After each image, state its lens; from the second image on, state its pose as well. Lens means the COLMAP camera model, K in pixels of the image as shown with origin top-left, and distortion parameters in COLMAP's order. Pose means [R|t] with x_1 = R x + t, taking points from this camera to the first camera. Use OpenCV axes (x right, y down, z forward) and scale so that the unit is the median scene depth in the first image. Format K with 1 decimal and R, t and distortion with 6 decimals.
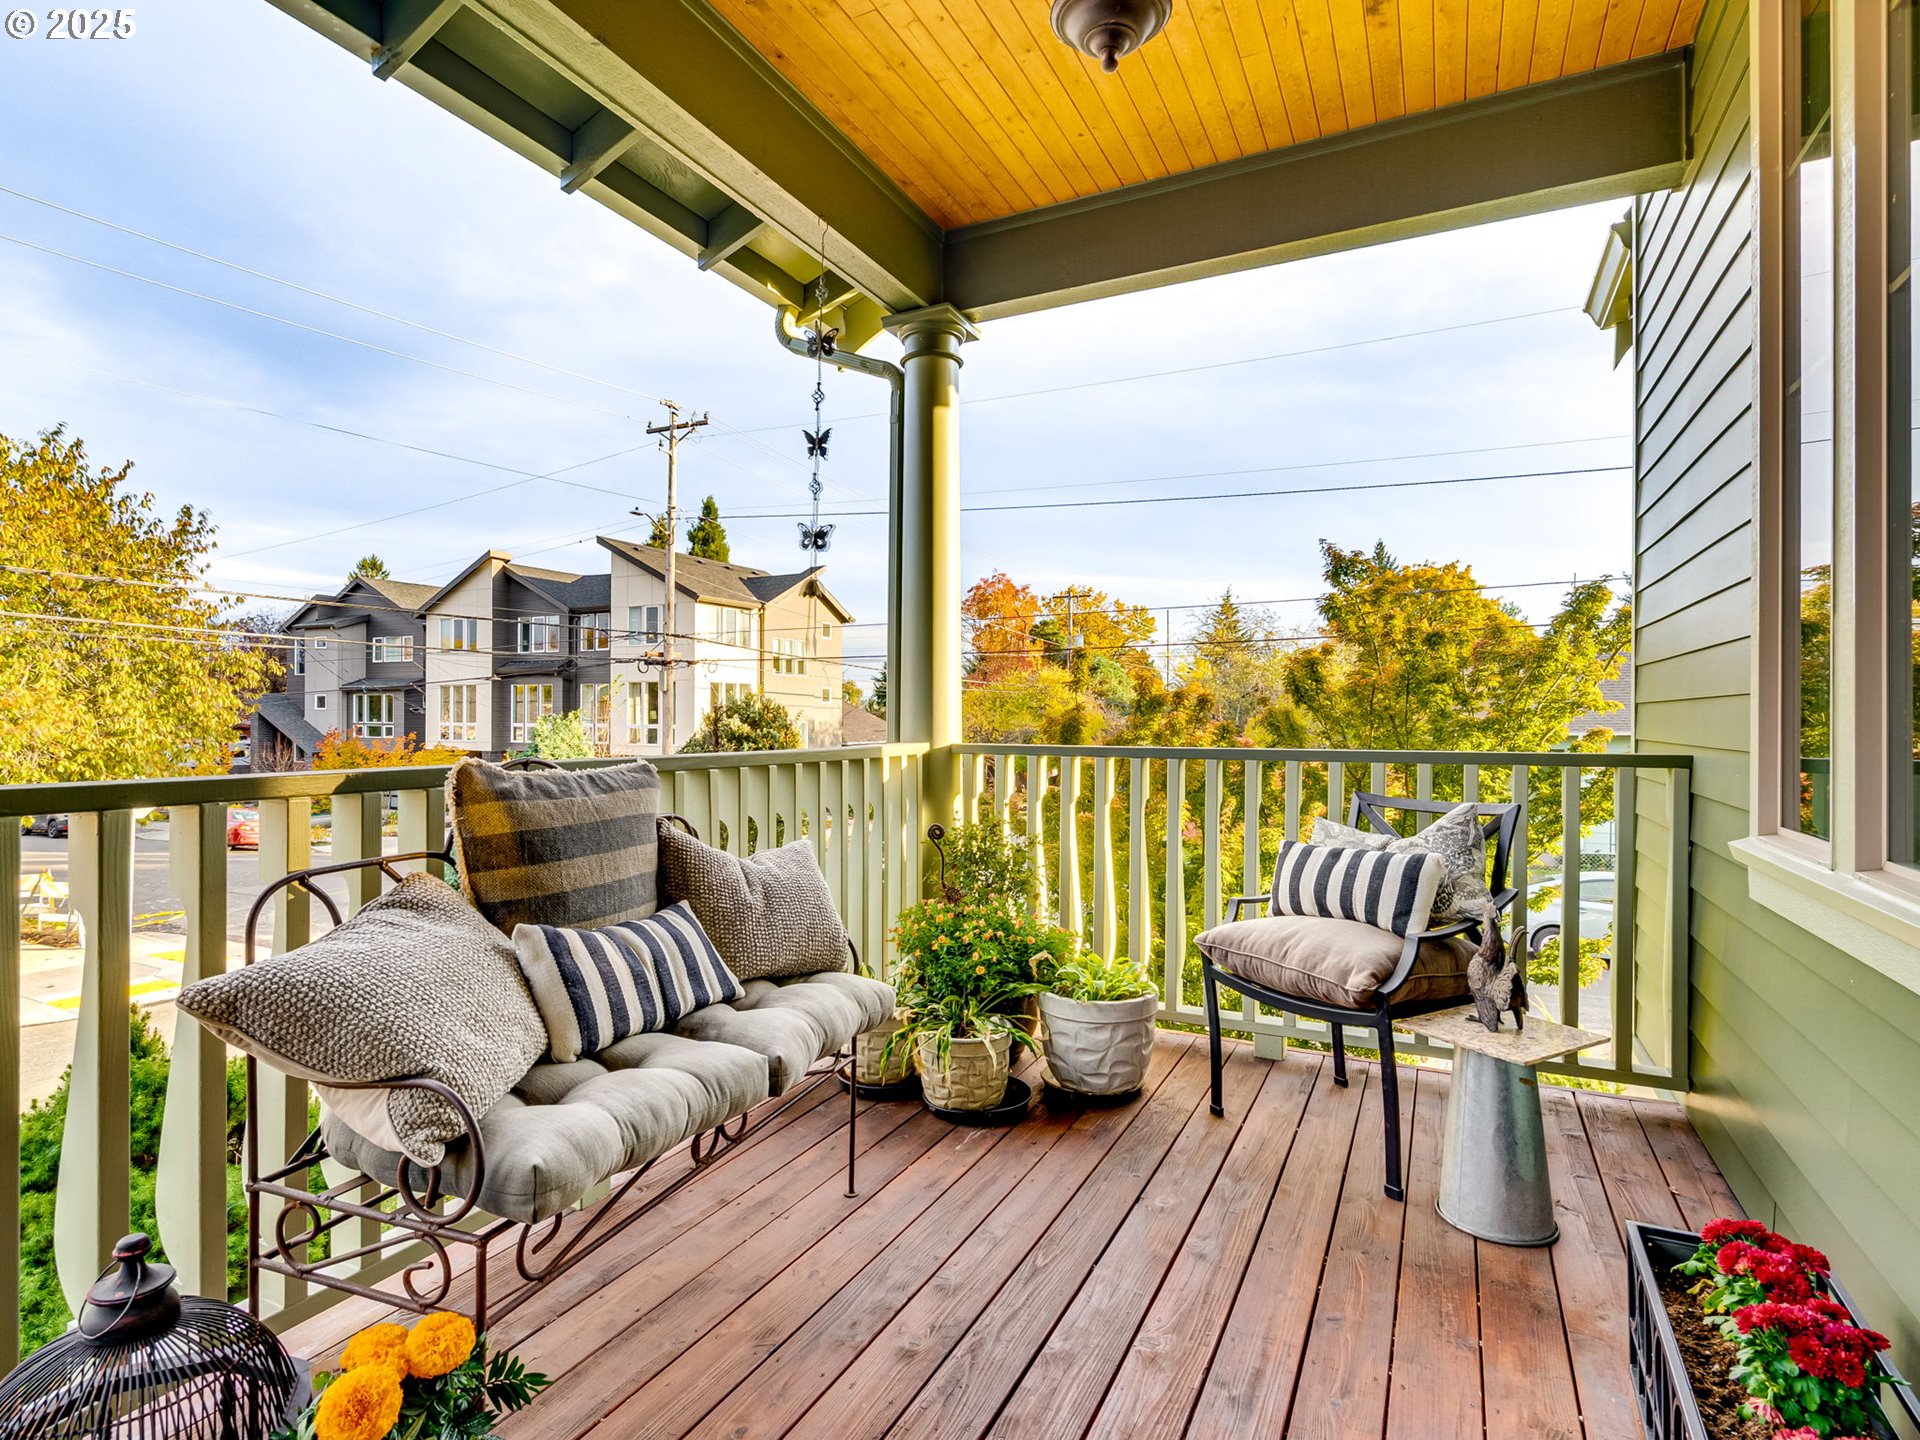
lens RADIAL K [[995.1, 0, 944.9], [0, 995.1, 715.4], [0, 0, 1]] dist [-0.000949, -0.000254]
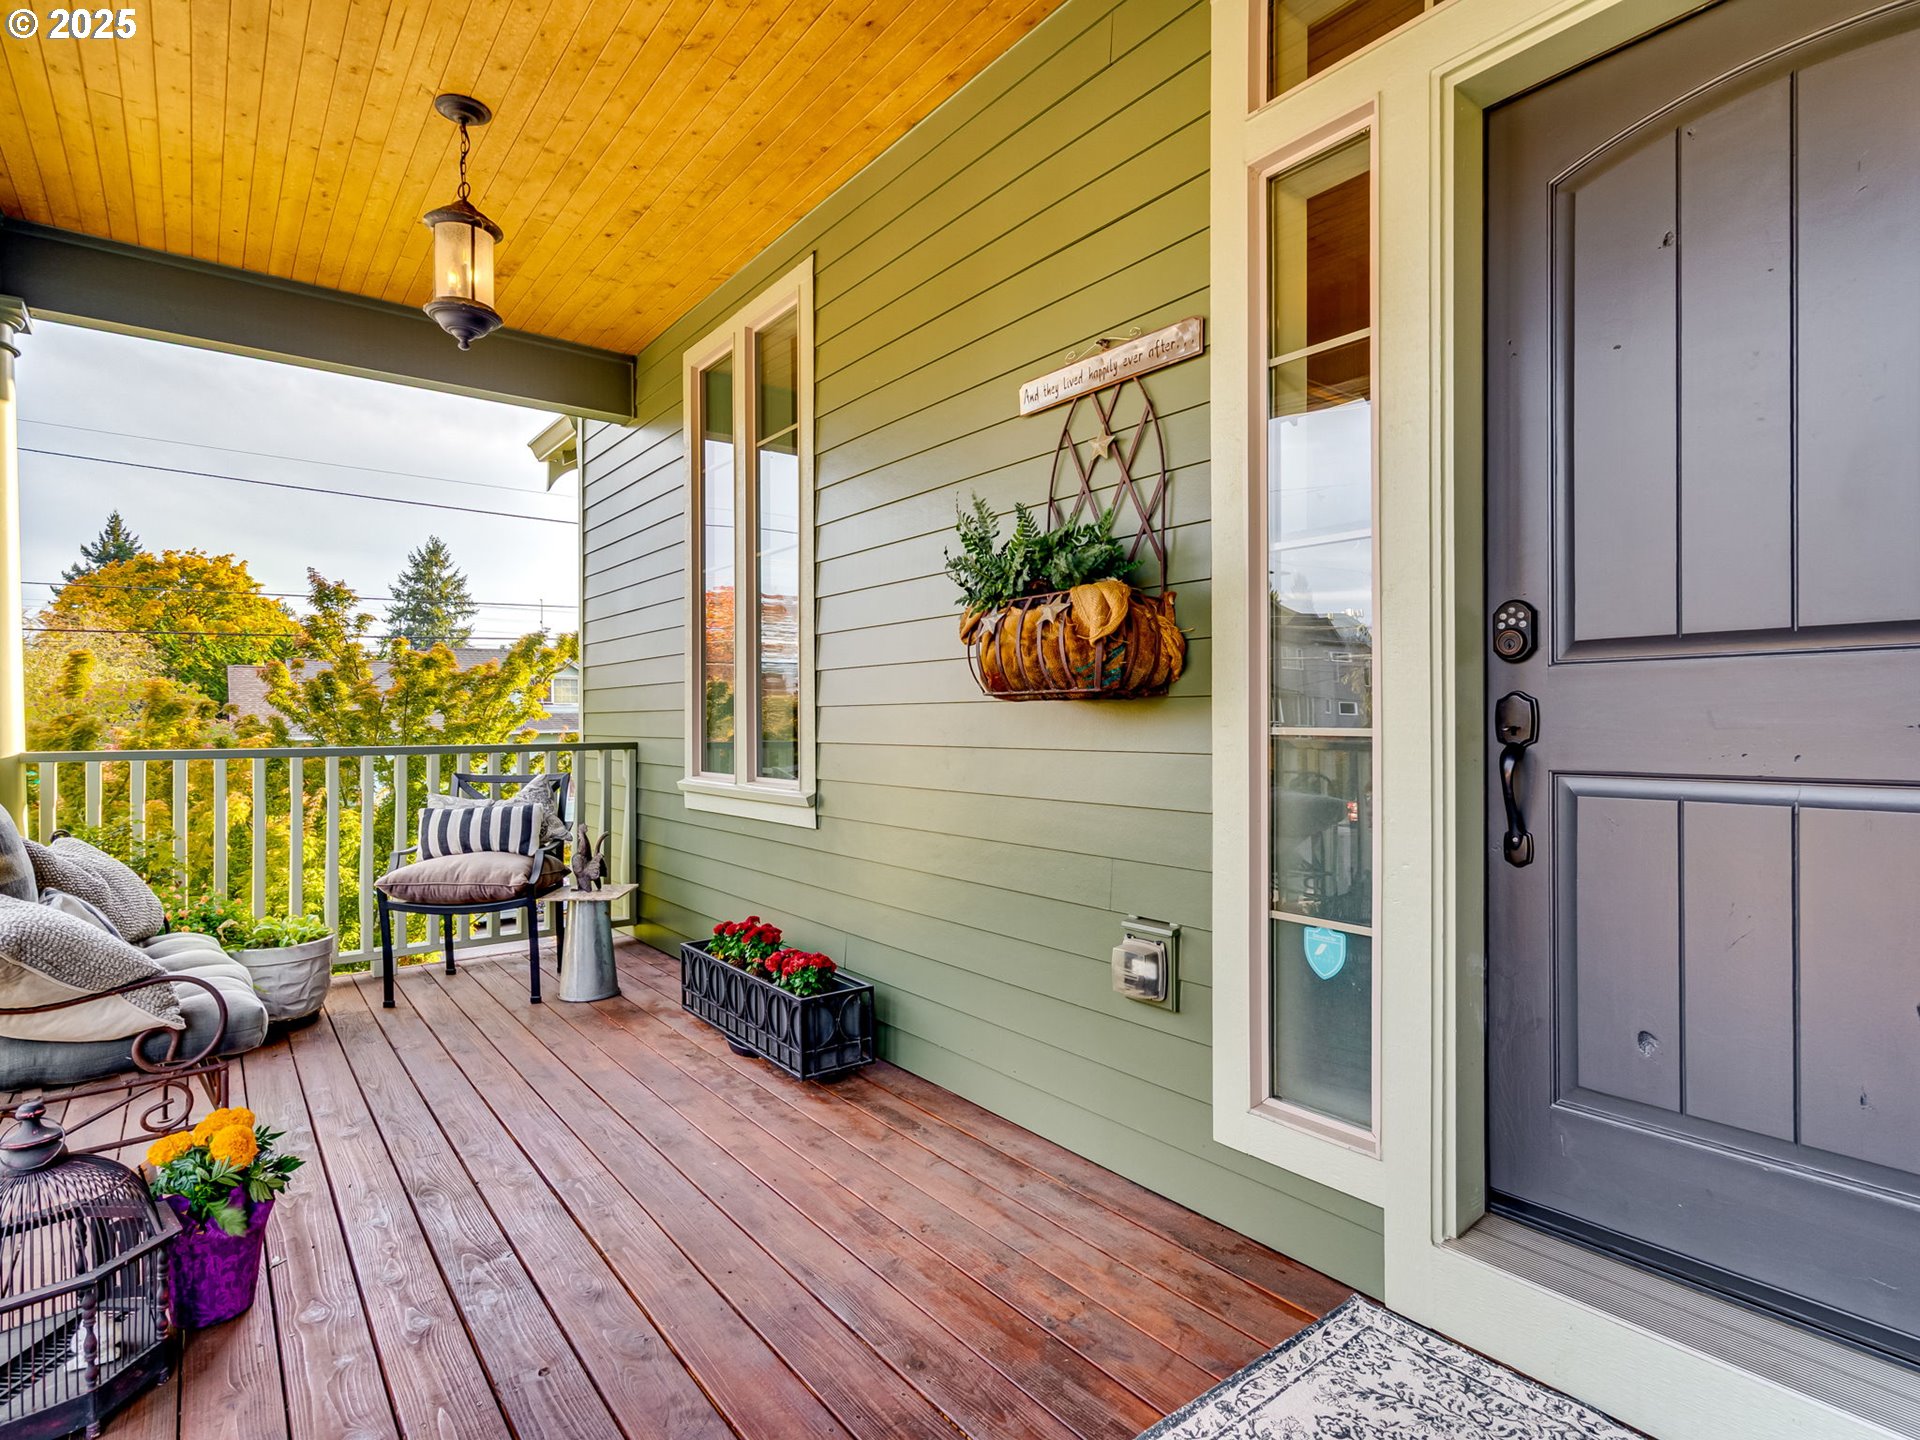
lens RADIAL K [[995.1, 0, 944.9], [0, 995.1, 715.4], [0, 0, 1]] dist [-0.000949, -0.000254]
pose [[0.443323, 0.001370, 0.896361, -0.628395], [0.002093, 0.999995, -0.002564, -0.003582], [-0.896360, 0.003012, 0.443318, -0.318610]]
